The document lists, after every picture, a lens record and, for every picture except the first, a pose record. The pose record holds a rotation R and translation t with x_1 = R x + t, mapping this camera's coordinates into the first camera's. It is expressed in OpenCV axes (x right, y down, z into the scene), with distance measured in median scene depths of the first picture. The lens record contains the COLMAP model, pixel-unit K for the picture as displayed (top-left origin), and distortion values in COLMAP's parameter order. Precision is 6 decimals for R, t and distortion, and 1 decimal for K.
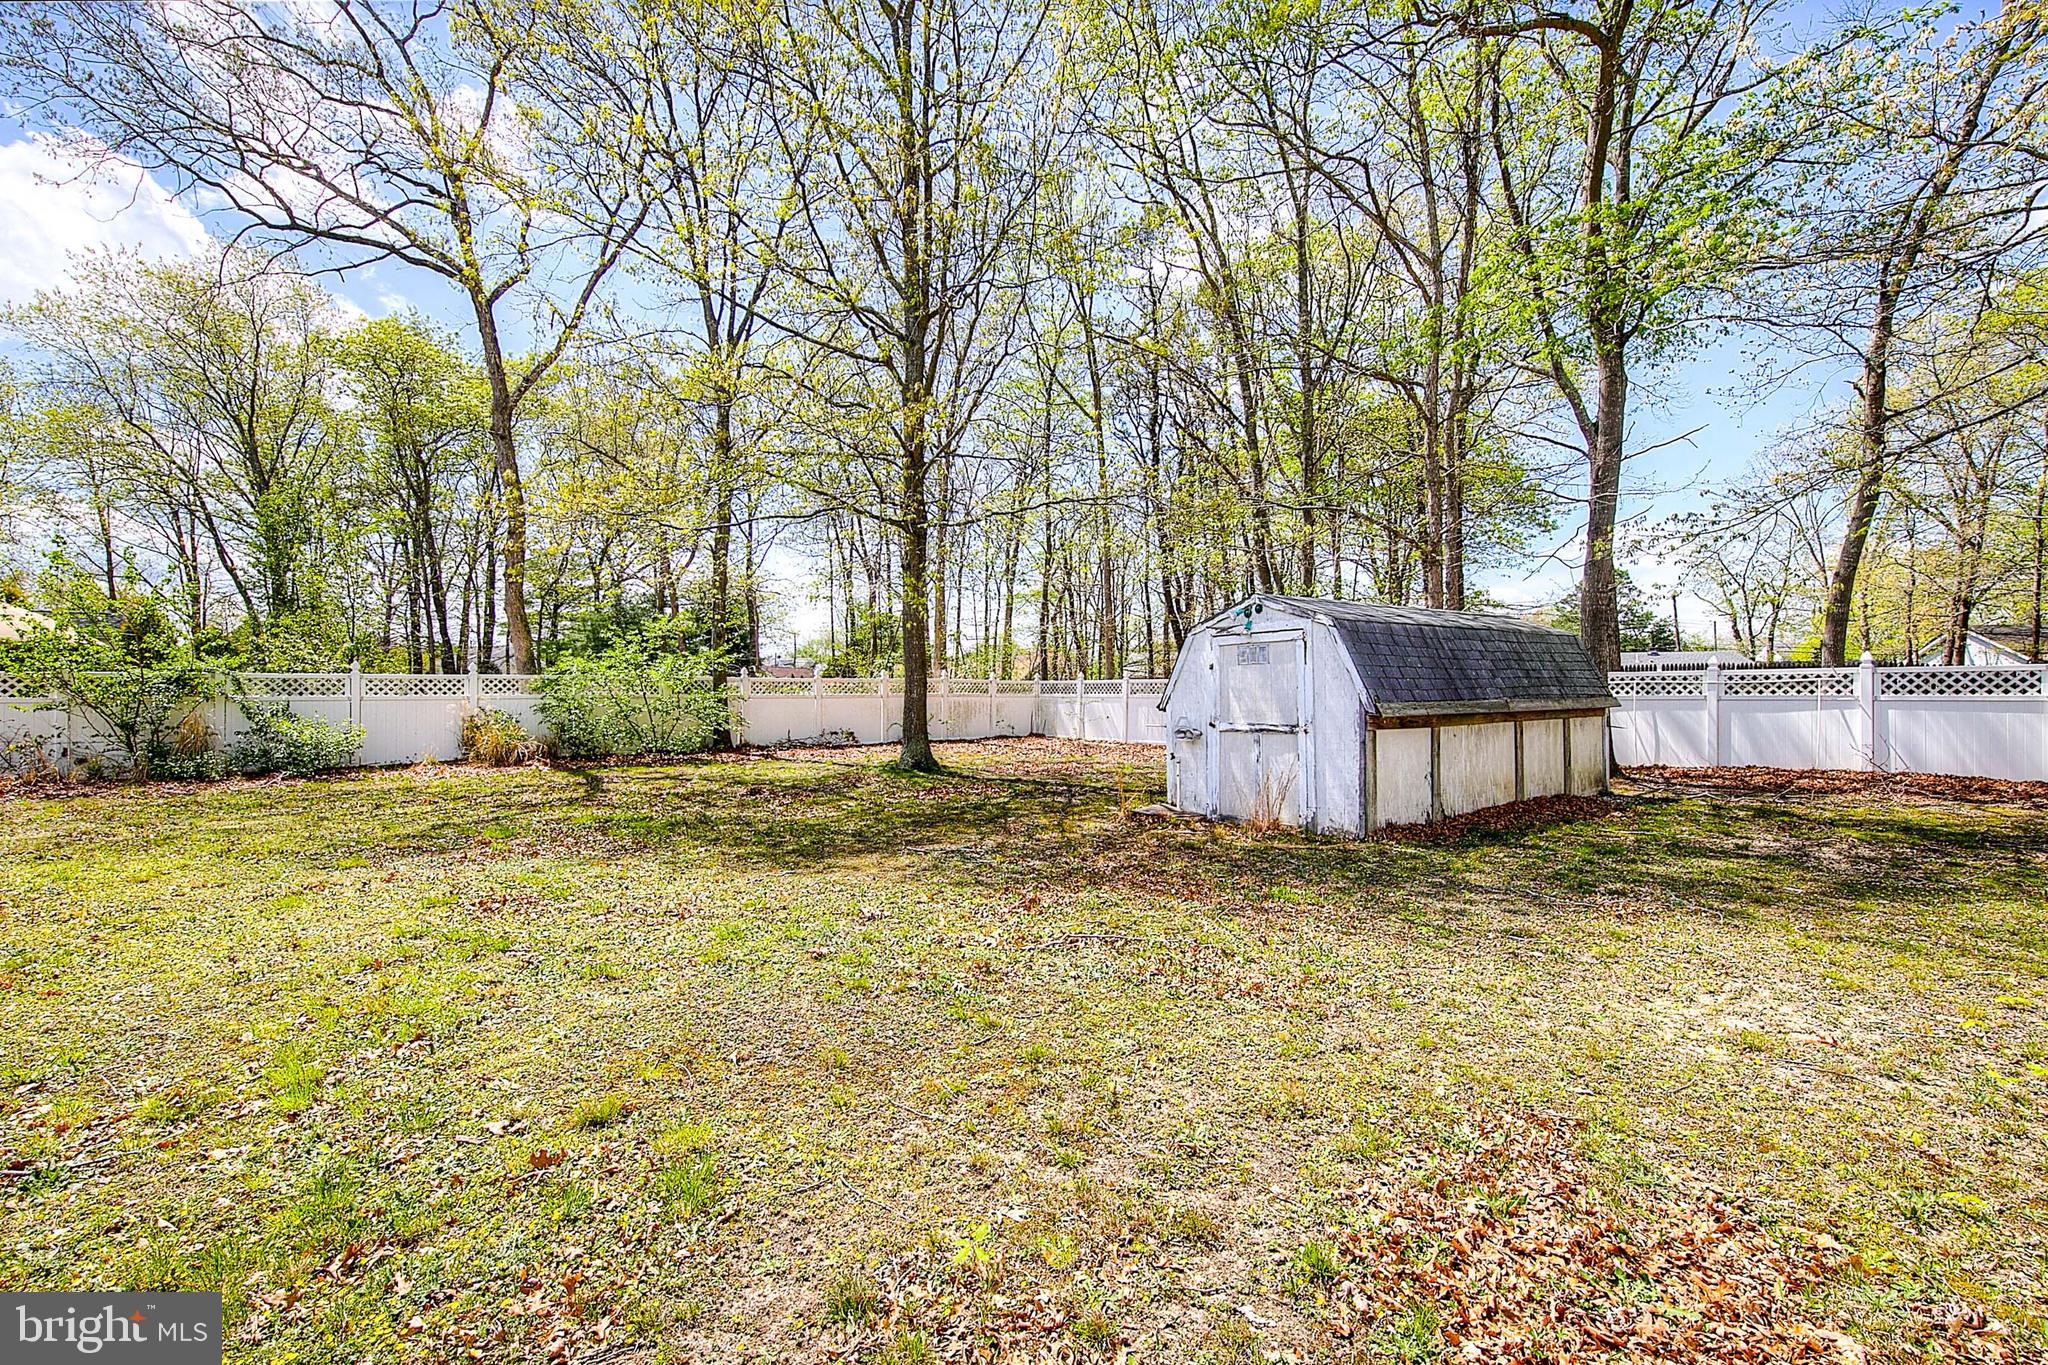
lens RADIAL K [[867.8, 0, 1032.6], [0, 867.8, 685.4], [0, 0, 1]] dist [0.007597, -0.000320]
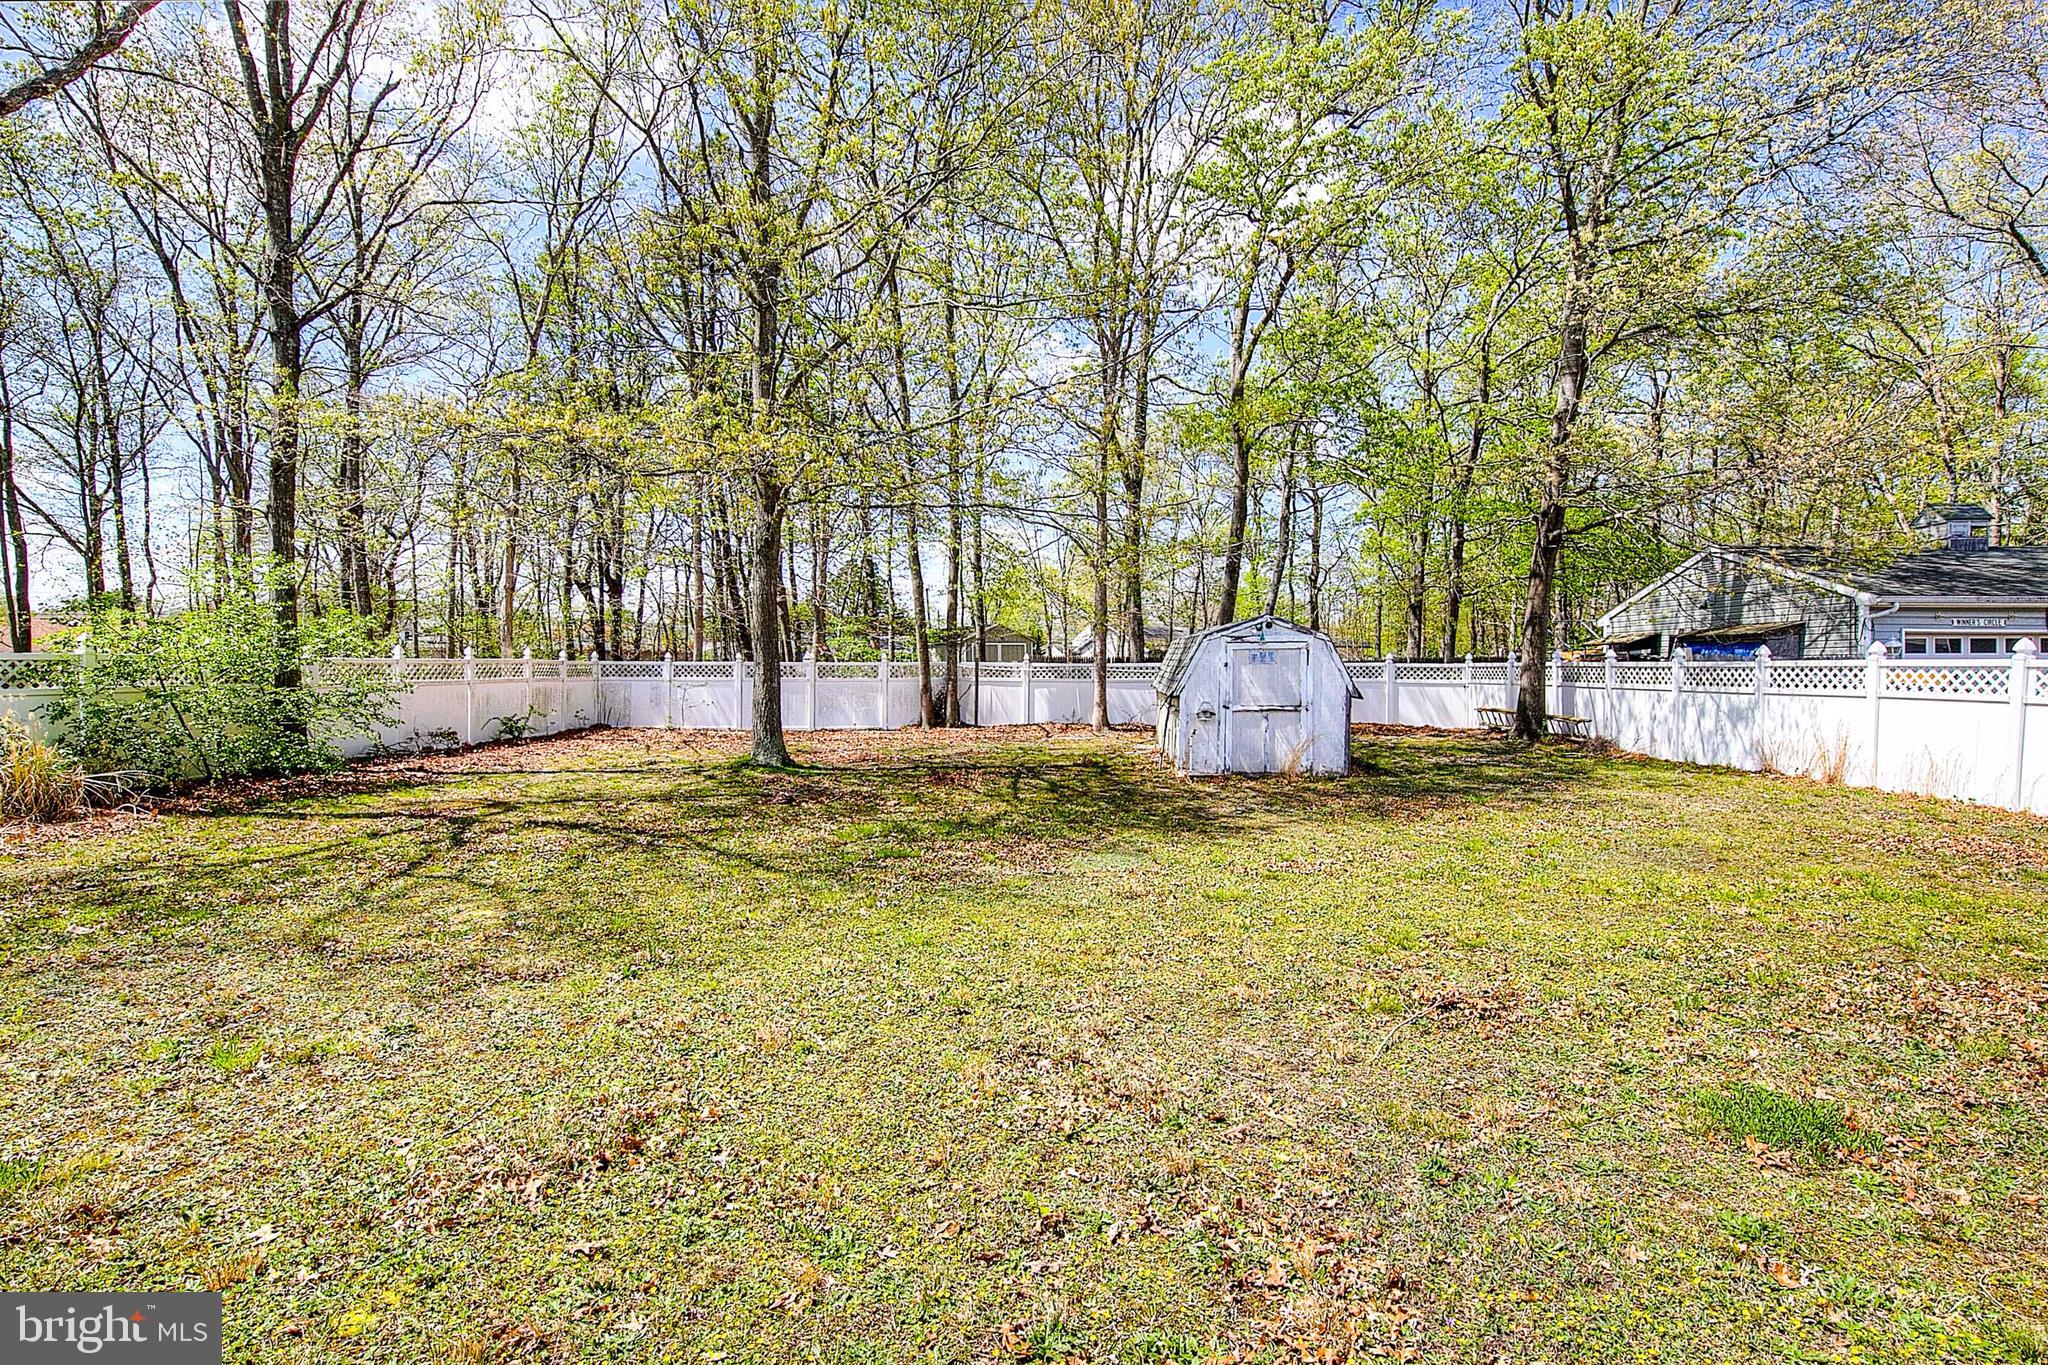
lens RADIAL K [[960.7, 0, 1026.4], [0, 960.7, 688.5], [0, 0, 1]] dist [0.013273, -0.000017]
pose [[0.666844, -0.015593, 0.745035, -0.836775], [-0.008341, 0.999562, 0.028385, -0.017930], [-0.745151, -0.025143, 0.666422, 0.164705]]
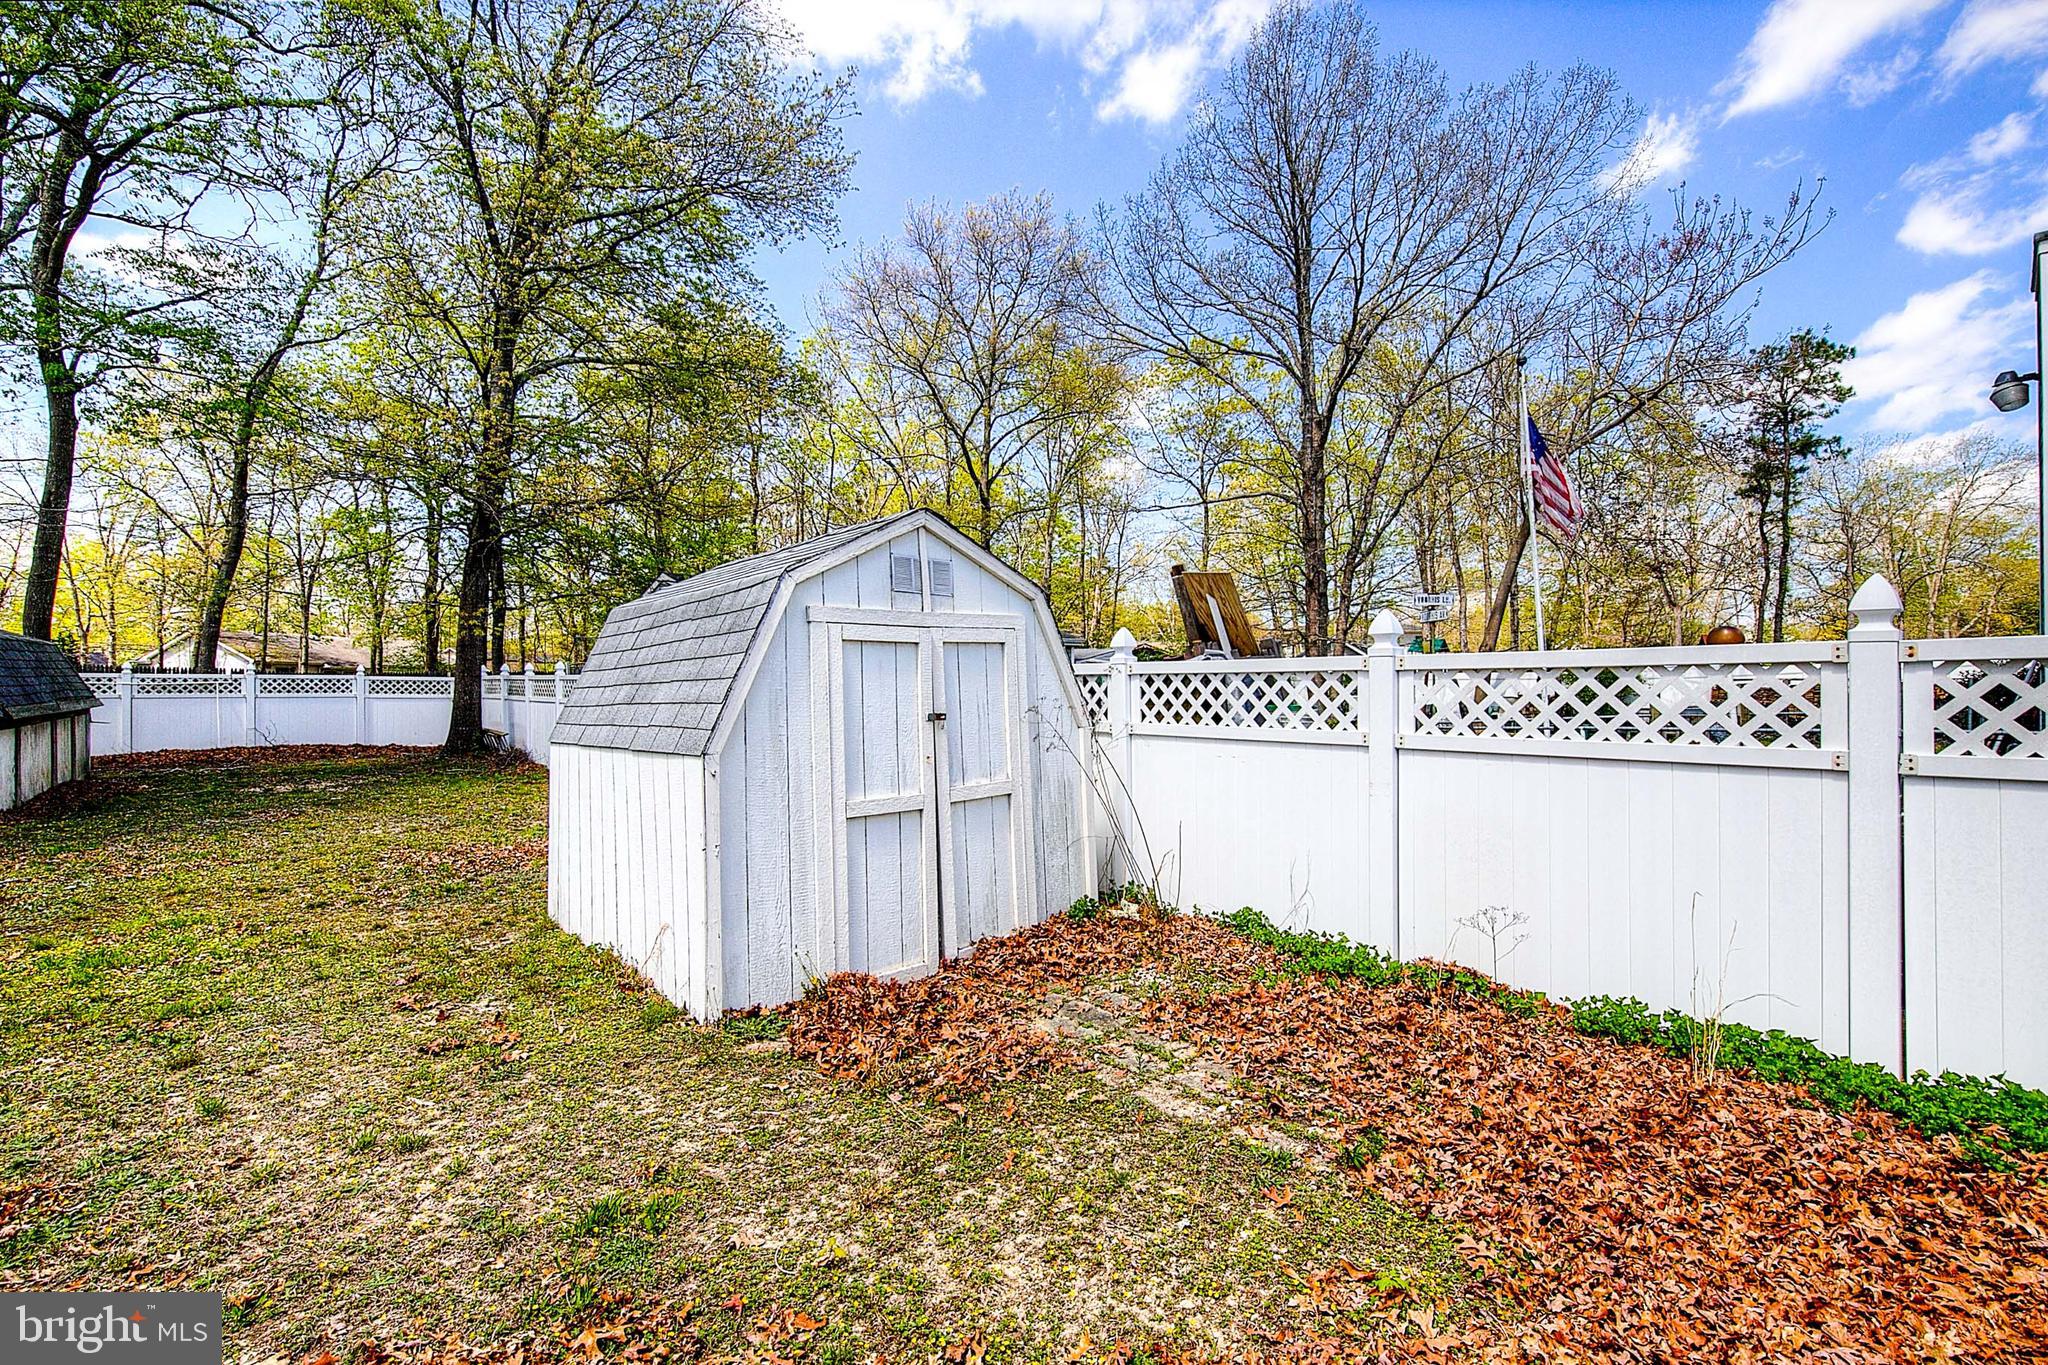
lens RADIAL K [[882.5, 0, 1024.0], [0, 882.5, 682.5], [0, 0, 1]] dist [0.007503, -0.000048]
pose [[-0.030342, 0.003961, 0.999532, -0.529649], [-0.011842, 0.999921, -0.004322, -0.015931], [-0.999469, -0.011967, -0.030293, -0.215575]]
